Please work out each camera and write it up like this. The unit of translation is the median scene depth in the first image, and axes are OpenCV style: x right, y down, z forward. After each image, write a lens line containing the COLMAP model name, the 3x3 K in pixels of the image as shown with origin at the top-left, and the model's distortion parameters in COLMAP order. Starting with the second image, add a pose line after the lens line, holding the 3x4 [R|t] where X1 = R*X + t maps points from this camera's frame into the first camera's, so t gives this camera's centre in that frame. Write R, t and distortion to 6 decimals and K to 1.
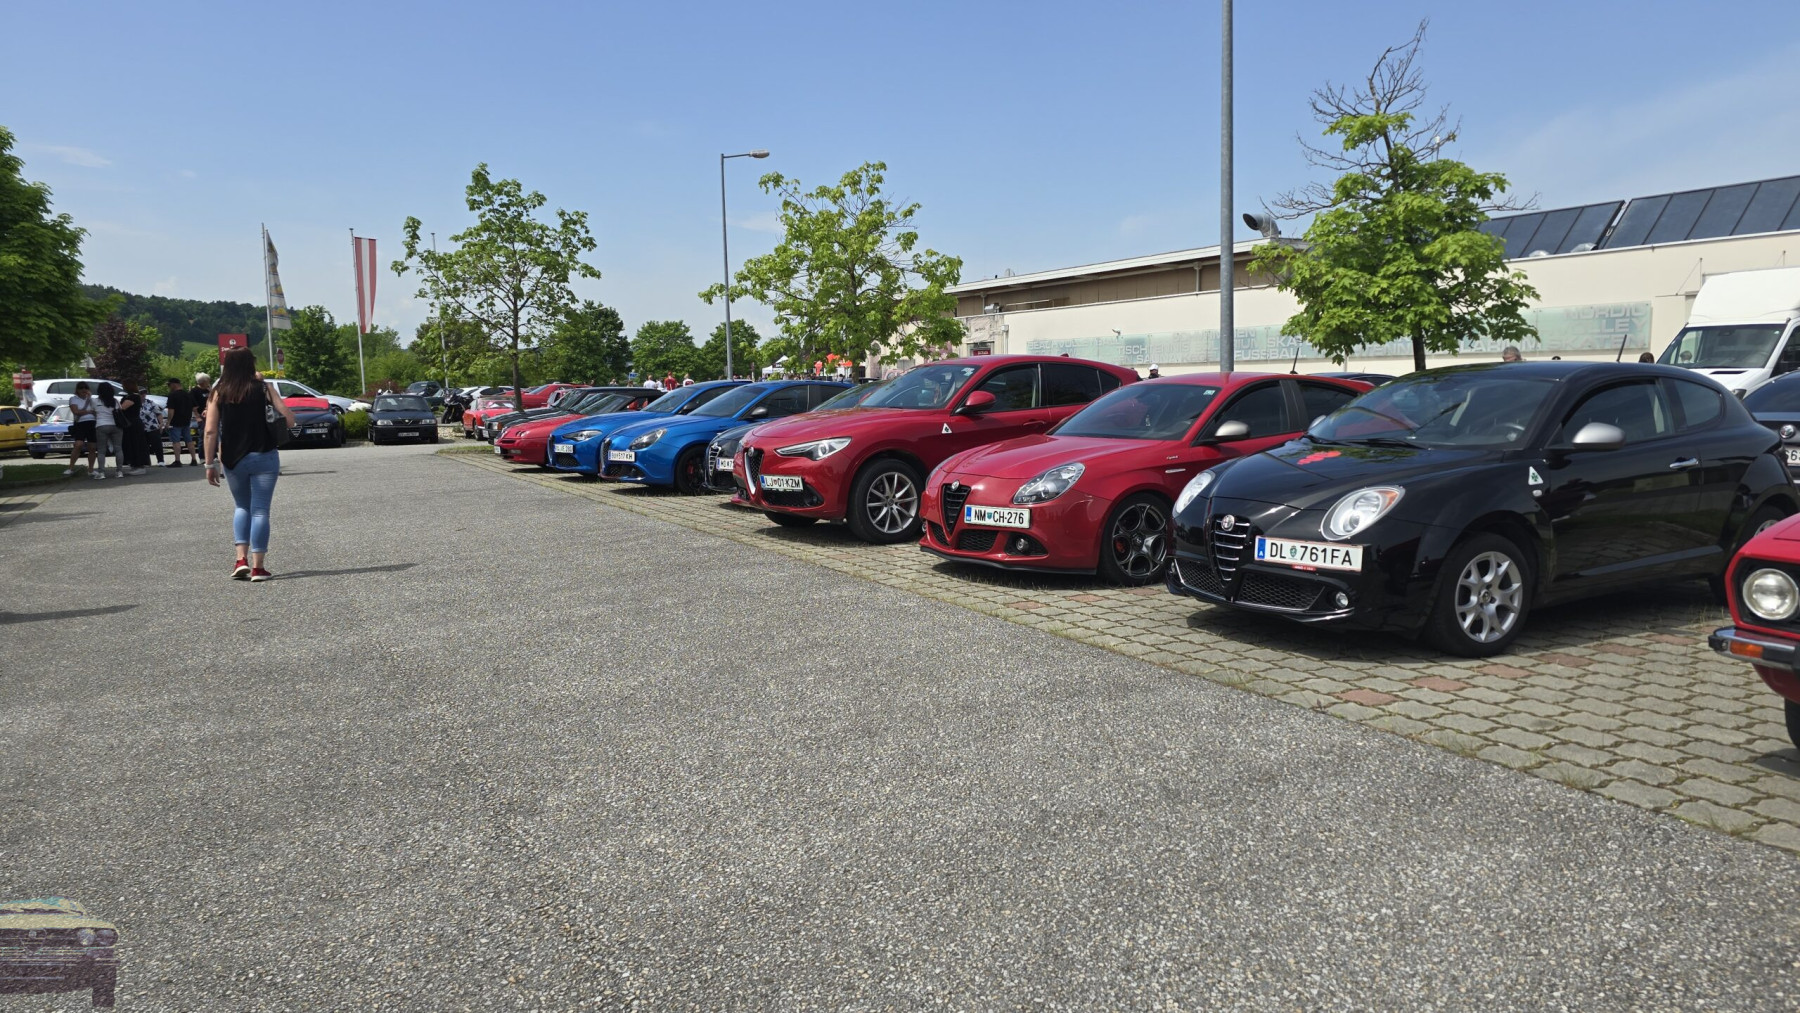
lens RADIAL K [[1200.3, 0, 906.5], [0, 1200.3, 512.5], [0, 0, 1]] dist [0.037408, -0.030813]
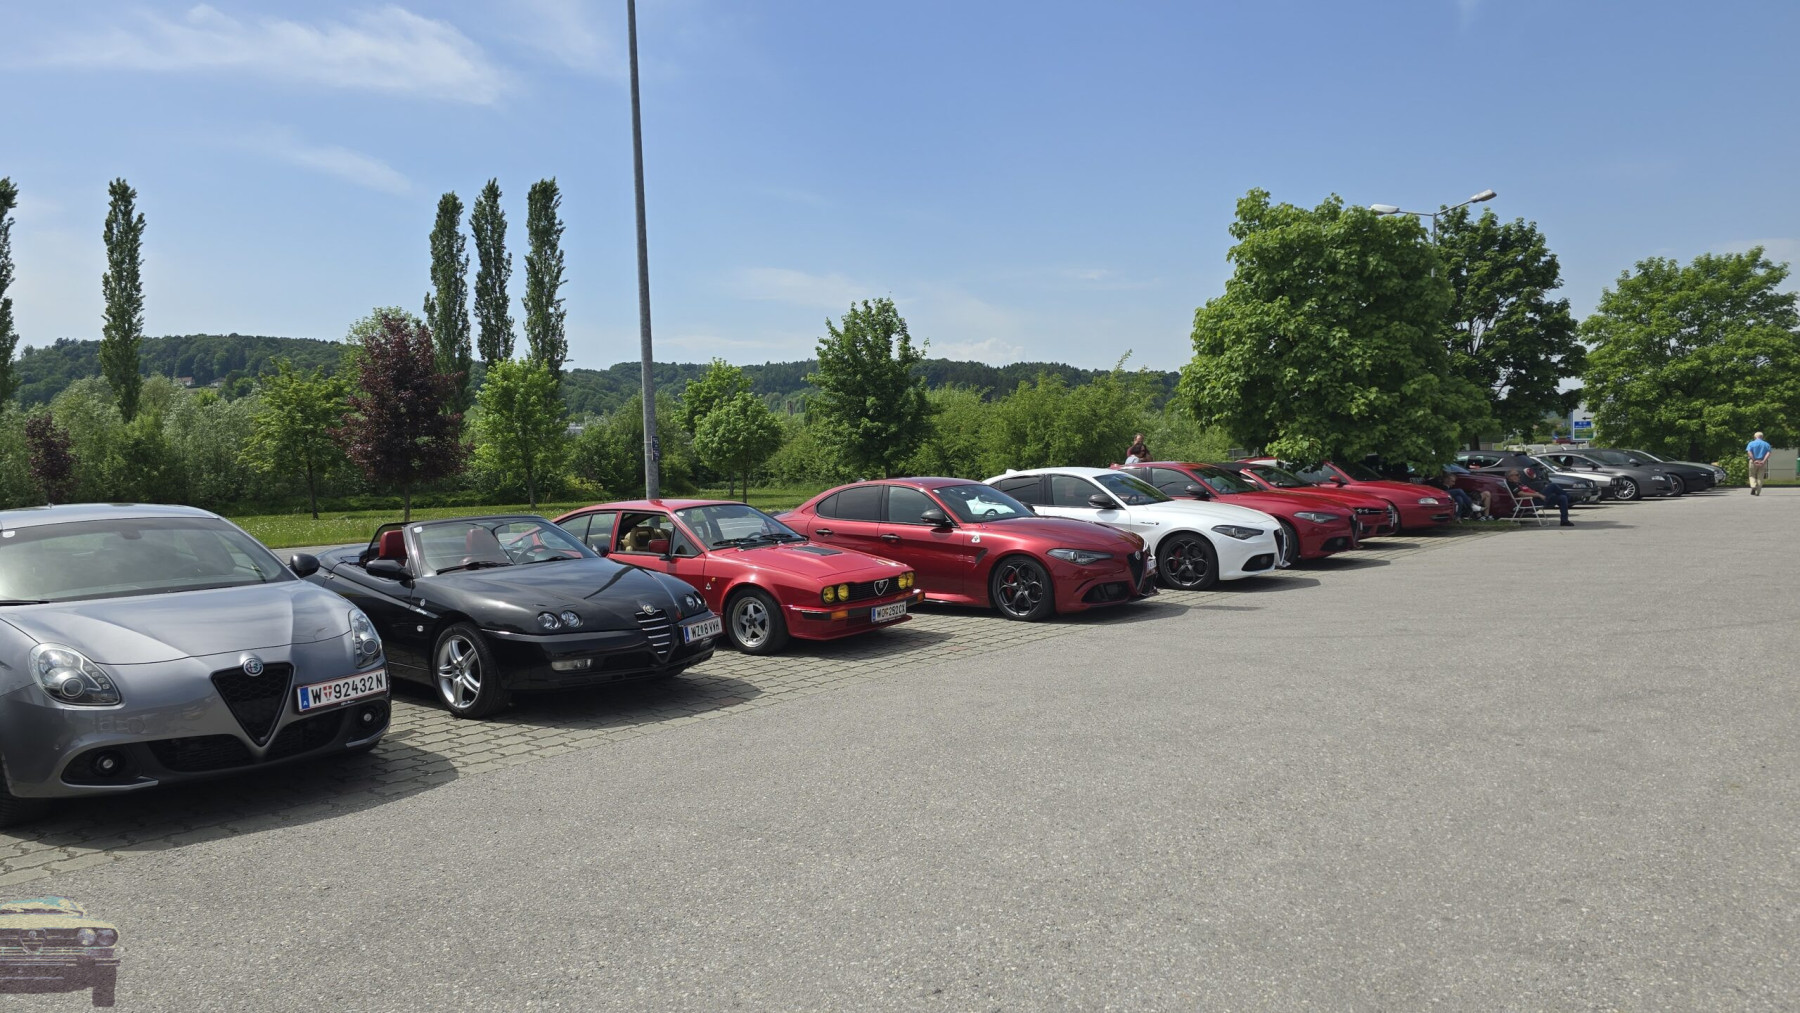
lens RADIAL K [[1200.3, 0, 891.3], [0, 1200.3, 518.8], [0, 0, 1]] dist [0.037408, -0.030813]
pose [[0.724324, 0.028639, -0.688865, -0.127031], [-0.053830, 0.998436, -0.015092, -0.067049], [0.687356, 0.048013, 0.724732, 0.595679]]
